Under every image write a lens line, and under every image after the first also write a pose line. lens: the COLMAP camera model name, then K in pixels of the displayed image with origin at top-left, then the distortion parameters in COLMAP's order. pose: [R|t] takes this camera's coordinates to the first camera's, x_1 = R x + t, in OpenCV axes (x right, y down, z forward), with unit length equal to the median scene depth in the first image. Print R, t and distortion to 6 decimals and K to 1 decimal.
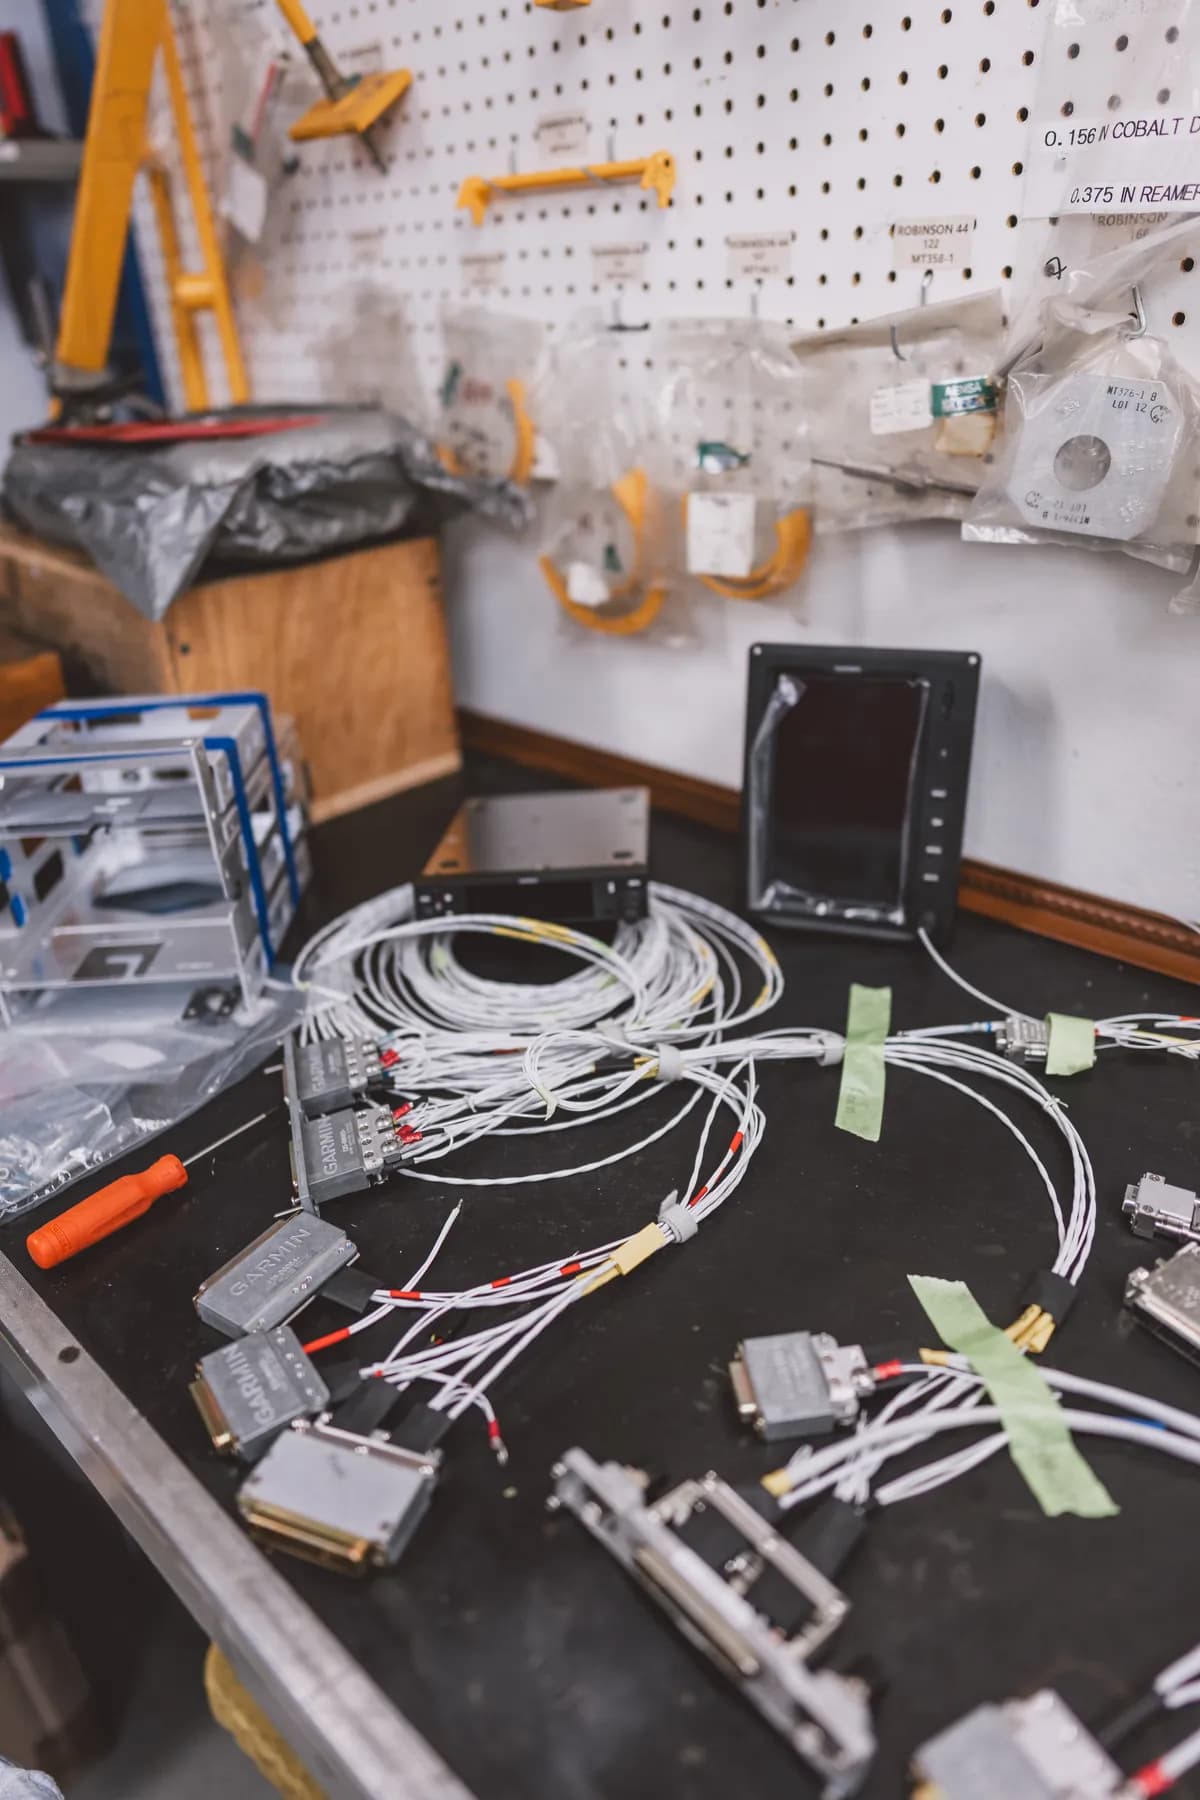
lens RADIAL K [[1208.8, 0, 600.0], [0, 1208.8, 900.0], [0, 0, 1]] dist [-0.002040, 0.004003]
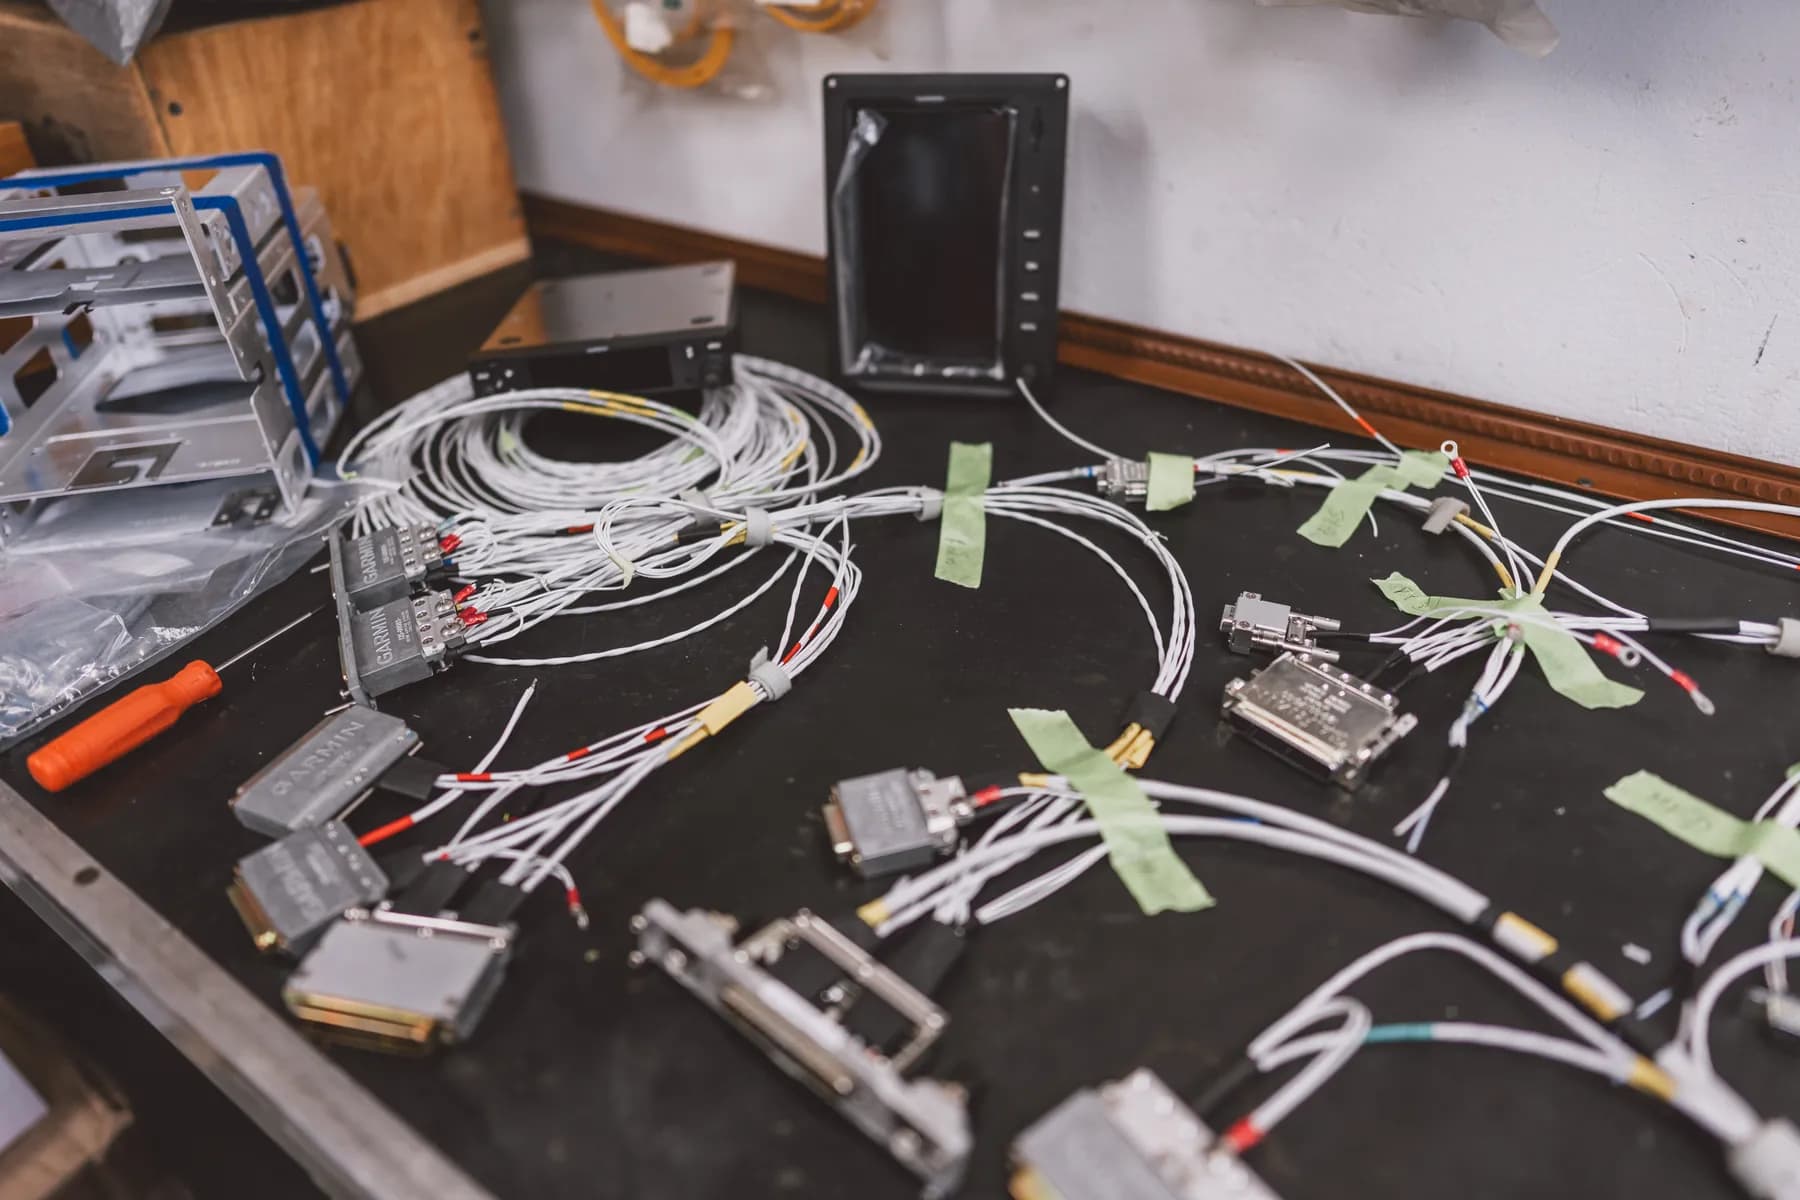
lens RADIAL K [[1208.8, 0, 900.0], [0, 1208.8, 600.0], [0, 0, 1]] dist [-0.002040, 0.004003]
pose [[0.989219, -0.074264, 0.126215, 0.038516], [0.057816, 0.989916, 0.129322, 0.068025], [-0.134546, -0.120631, 0.983537, 0.051266]]
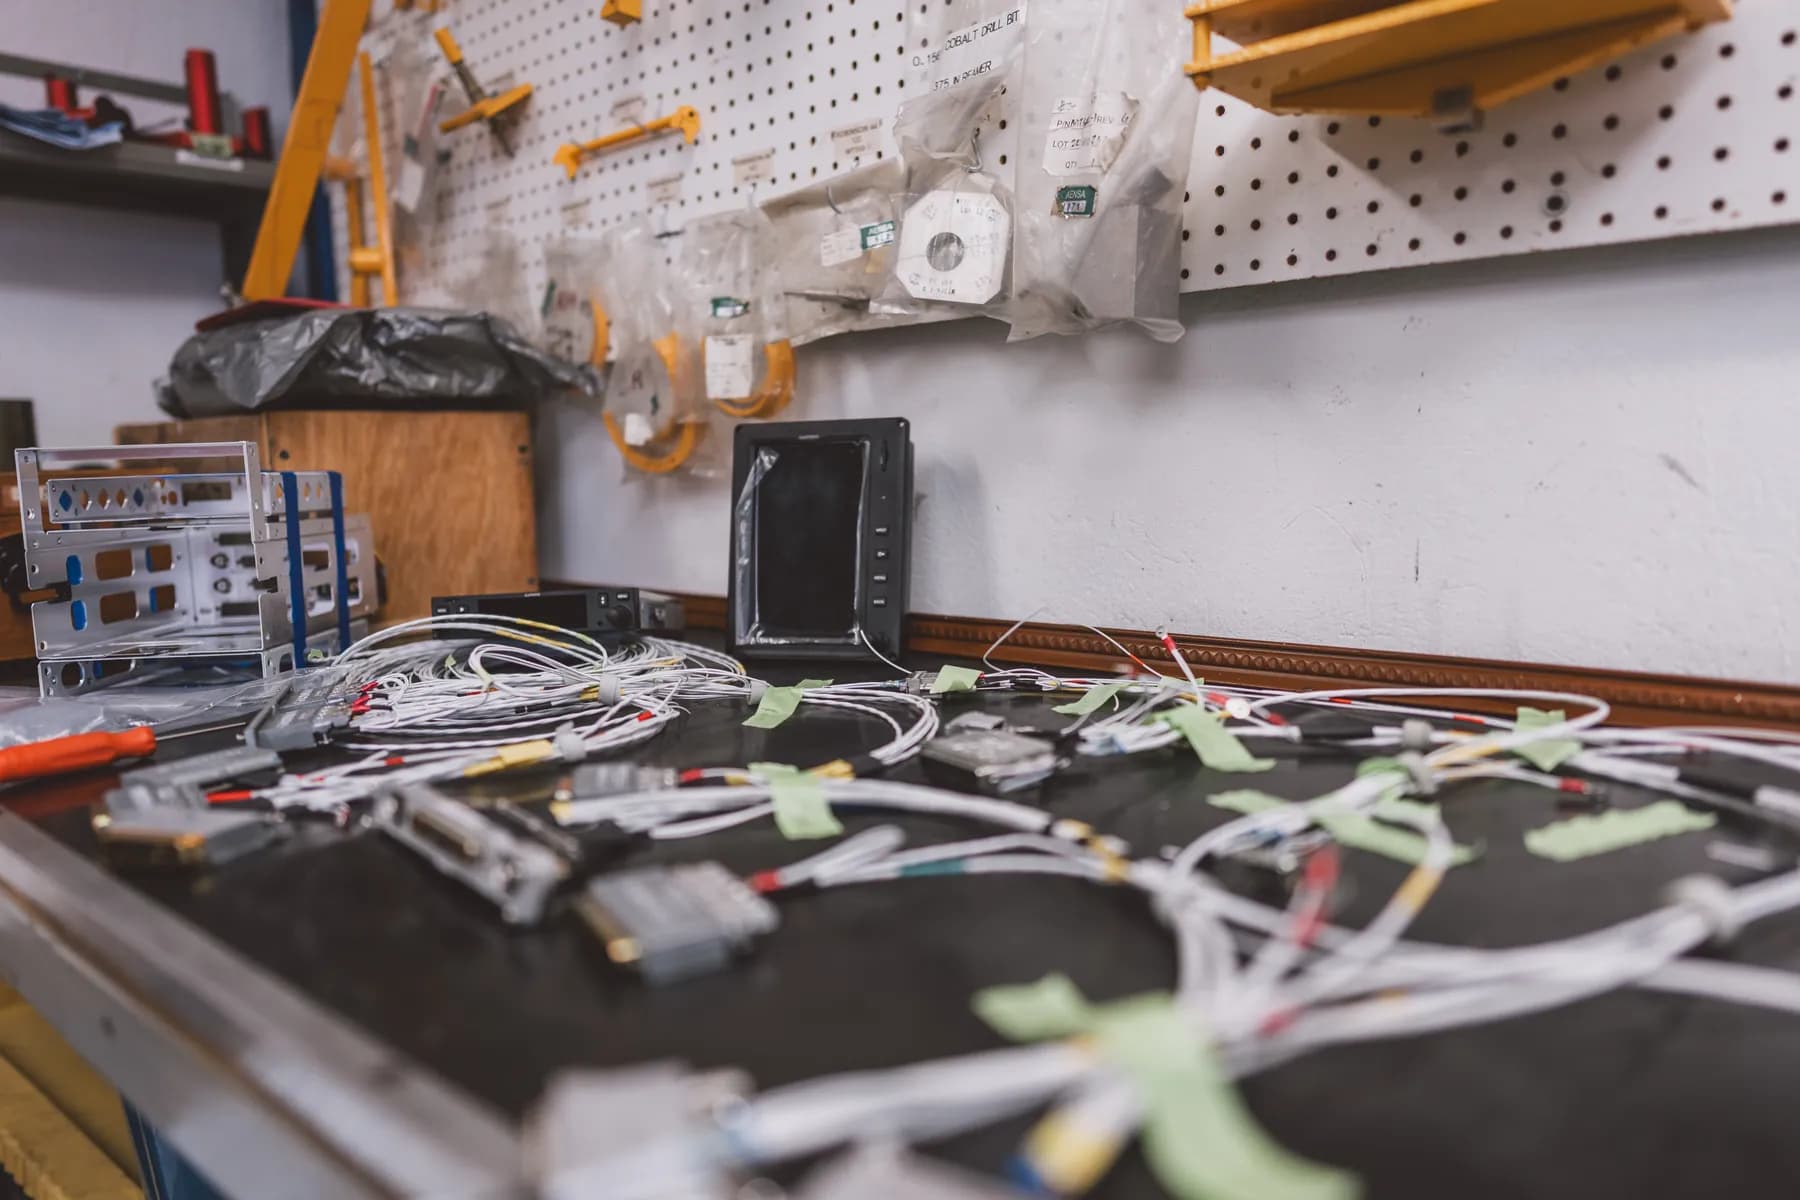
lens RADIAL K [[1238.9, 0, 899.5], [0, 1238.9, 603.7], [0, 0, 1]] dist [-0.000012, 0.000902]
pose [[0.998936, 0.017263, 0.042766, 0.250930], [-0.000911, 0.934503, -0.355953, 0.429439], [-0.046109, 0.355536, 0.933525, -0.134744]]
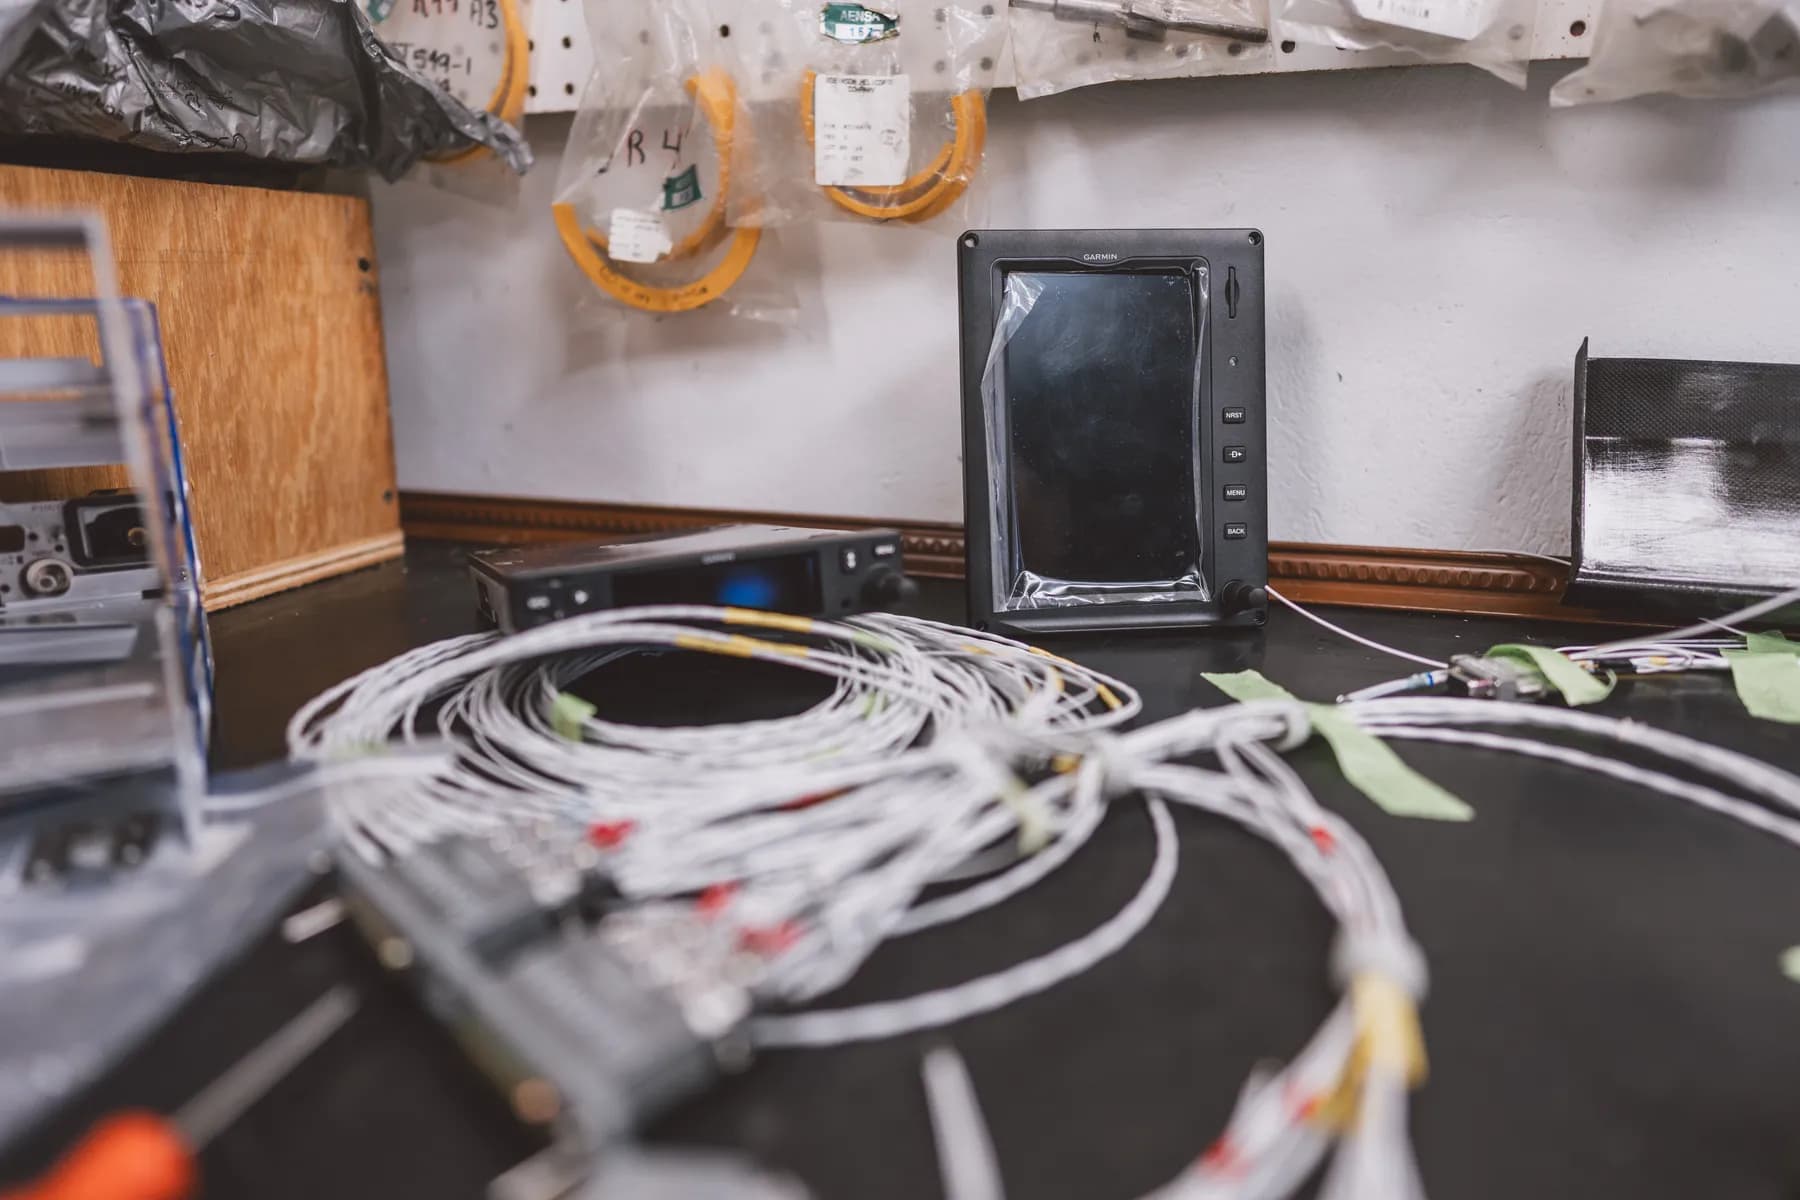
lens RADIAL K [[1221.4, 0, 900.0], [0, 1221.4, 600.0], [0, 0, 1]] dist [0.001212, 0.001069]
pose [[0.898351, -0.064761, 0.434479, -0.246473], [0.167182, 0.965047, -0.201828, 0.143216], [-0.406222, 0.253949, 0.877778, 0.456711]]
